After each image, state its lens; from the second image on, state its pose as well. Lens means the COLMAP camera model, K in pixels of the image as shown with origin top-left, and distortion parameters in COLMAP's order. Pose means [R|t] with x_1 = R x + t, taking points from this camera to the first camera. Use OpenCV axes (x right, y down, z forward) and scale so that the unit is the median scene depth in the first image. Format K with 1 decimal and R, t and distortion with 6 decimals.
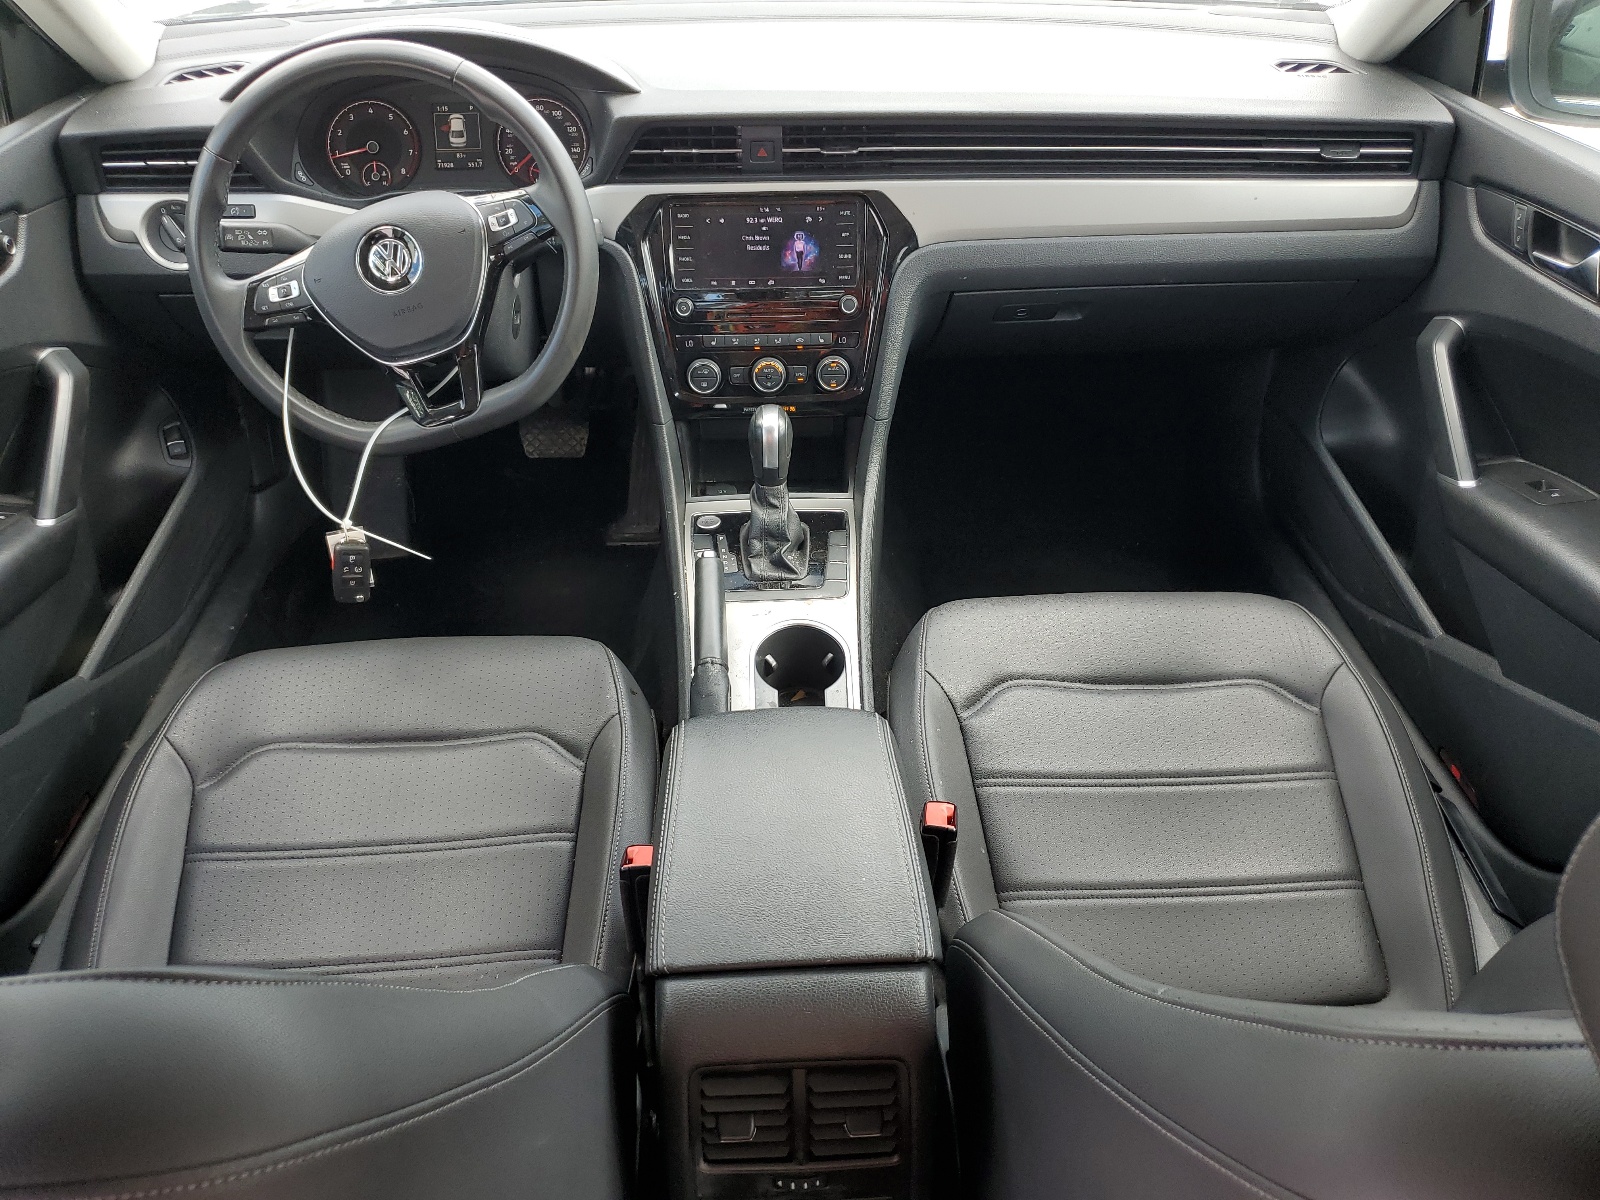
lens RADIAL K [[1215.1, 0, 797.3], [0, 1215.1, 601.1], [0, 0, 1]] dist [-0.001271, -0.000902]
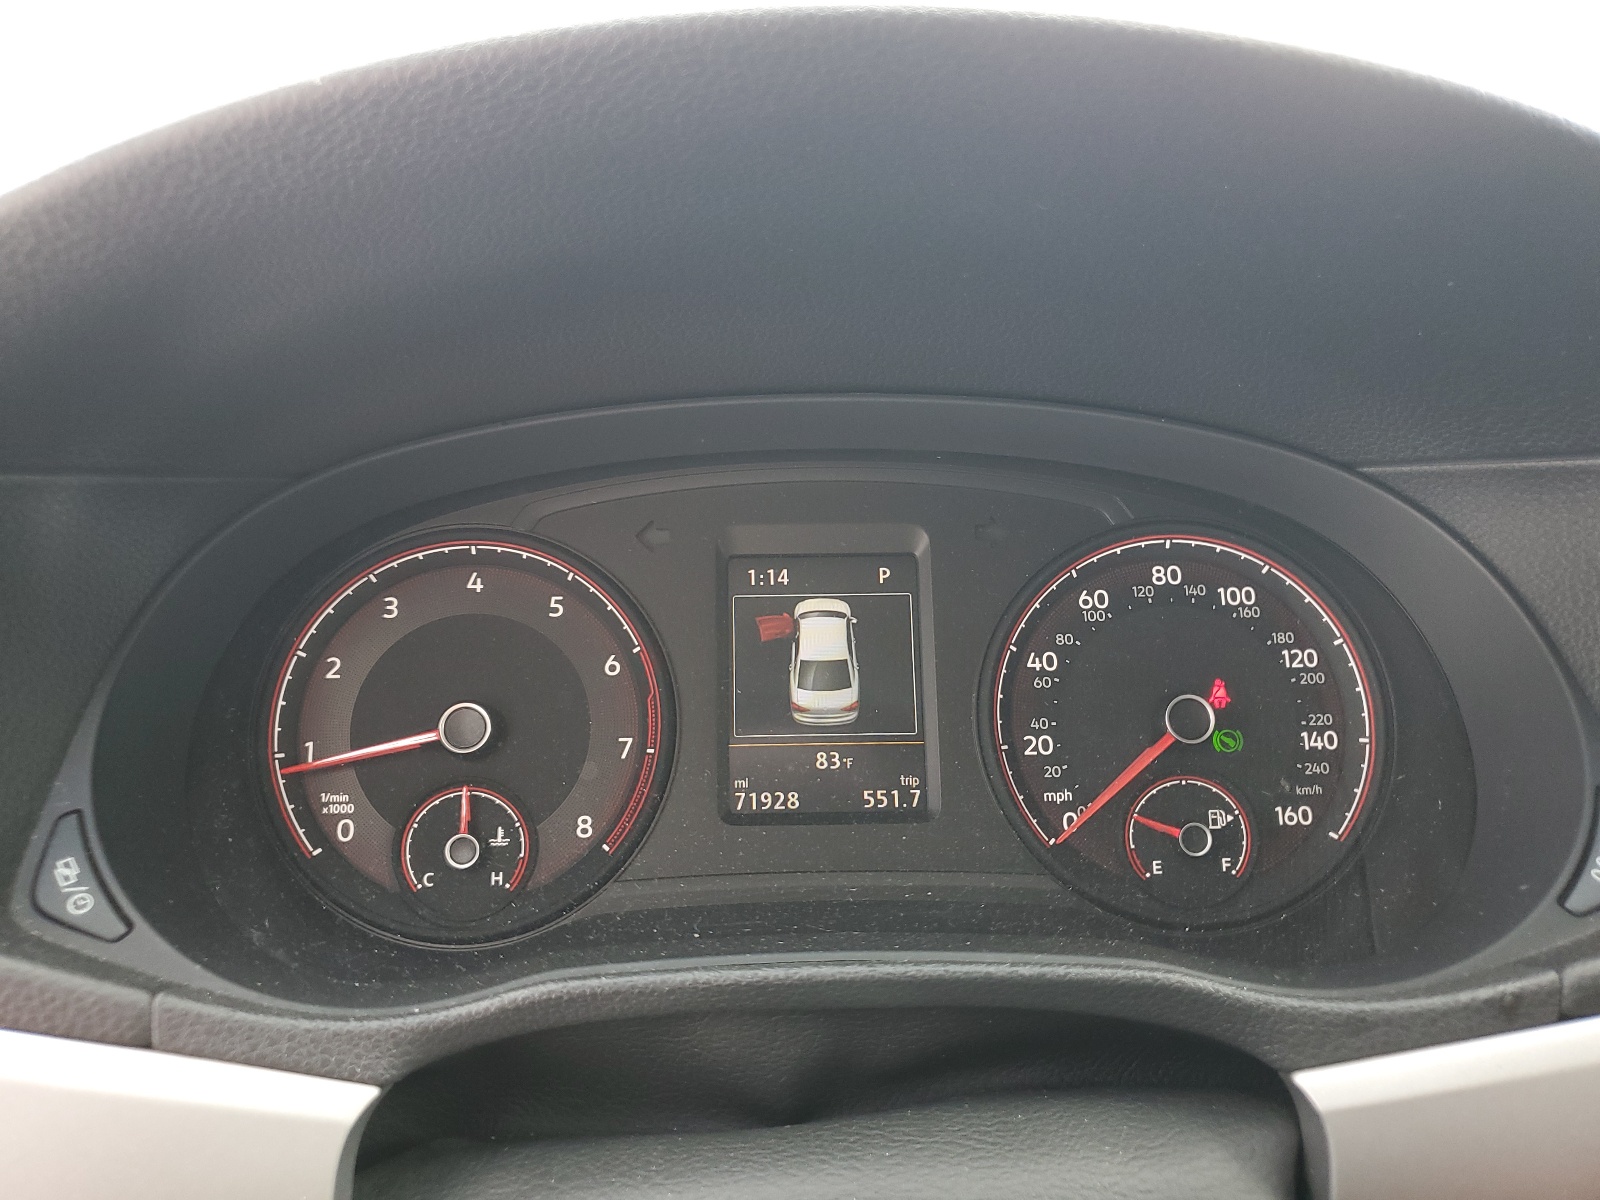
lens RADIAL K [[1215.1, 0, 800.9], [0, 1215.1, 603.0], [0, 0, 1]] dist [-0.001271, -0.000902]
pose [[0.998719, 0.004212, -0.050421, -0.272926], [-0.023525, 0.920924, -0.389032, -0.305351], [0.044796, 0.389720, 0.919843, 0.776817]]
